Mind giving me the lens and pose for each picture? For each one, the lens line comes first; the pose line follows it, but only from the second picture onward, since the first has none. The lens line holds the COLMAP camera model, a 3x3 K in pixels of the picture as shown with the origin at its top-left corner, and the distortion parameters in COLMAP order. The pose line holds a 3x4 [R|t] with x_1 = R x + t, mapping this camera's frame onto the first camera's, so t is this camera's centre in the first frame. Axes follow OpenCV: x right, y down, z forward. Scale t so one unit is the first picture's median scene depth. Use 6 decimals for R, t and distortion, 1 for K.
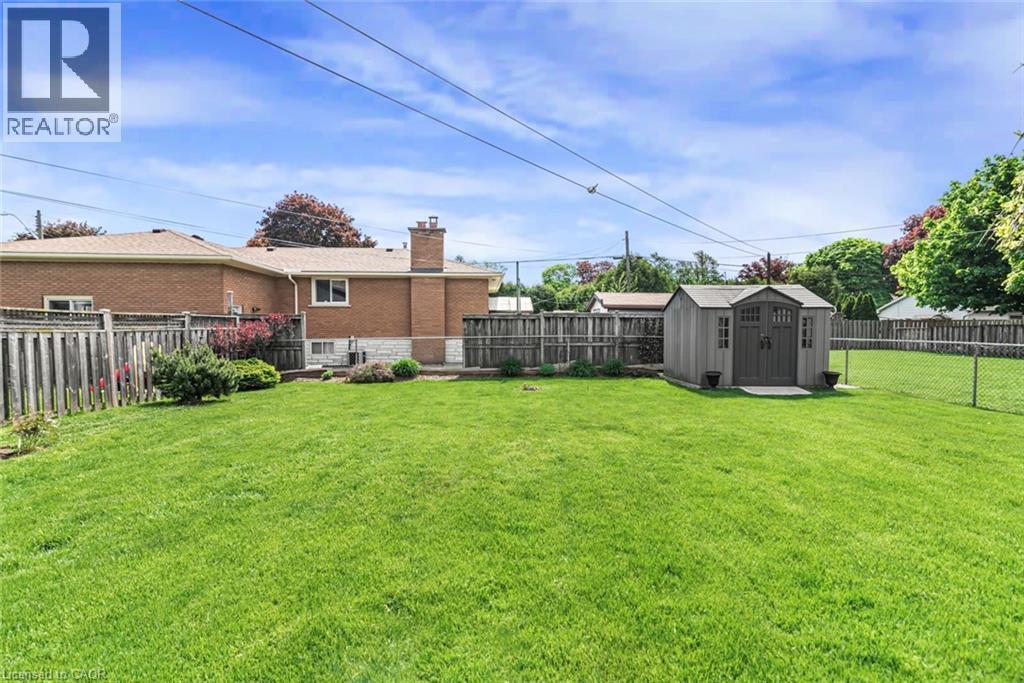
lens RADIAL K [[459.1, 0, 511.2], [0, 459.1, 335.7], [0, 0, 1]] dist [0.009200, -0.001329]
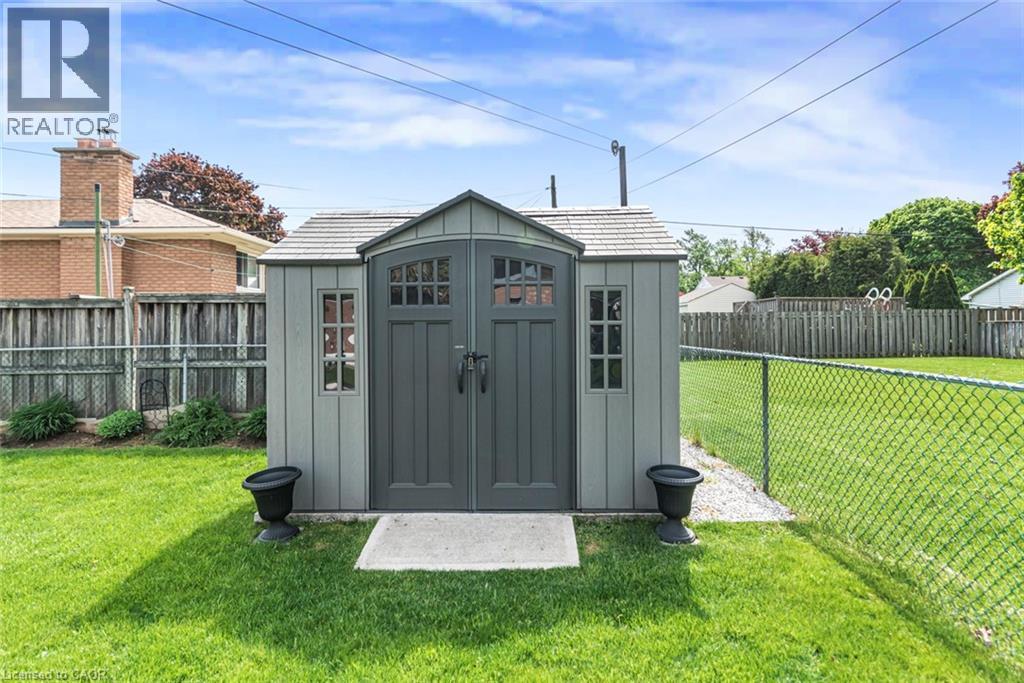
lens RADIAL K [[556.3, 0, 497.3], [0, 556.3, 311.8], [0, 0, 1]] dist [0.001604, 0.004236]
pose [[0.998898, -0.010476, -0.045745, 0.444198], [0.008590, 0.999113, -0.041227, -0.007541], [0.046136, 0.040789, 0.998102, 0.470854]]
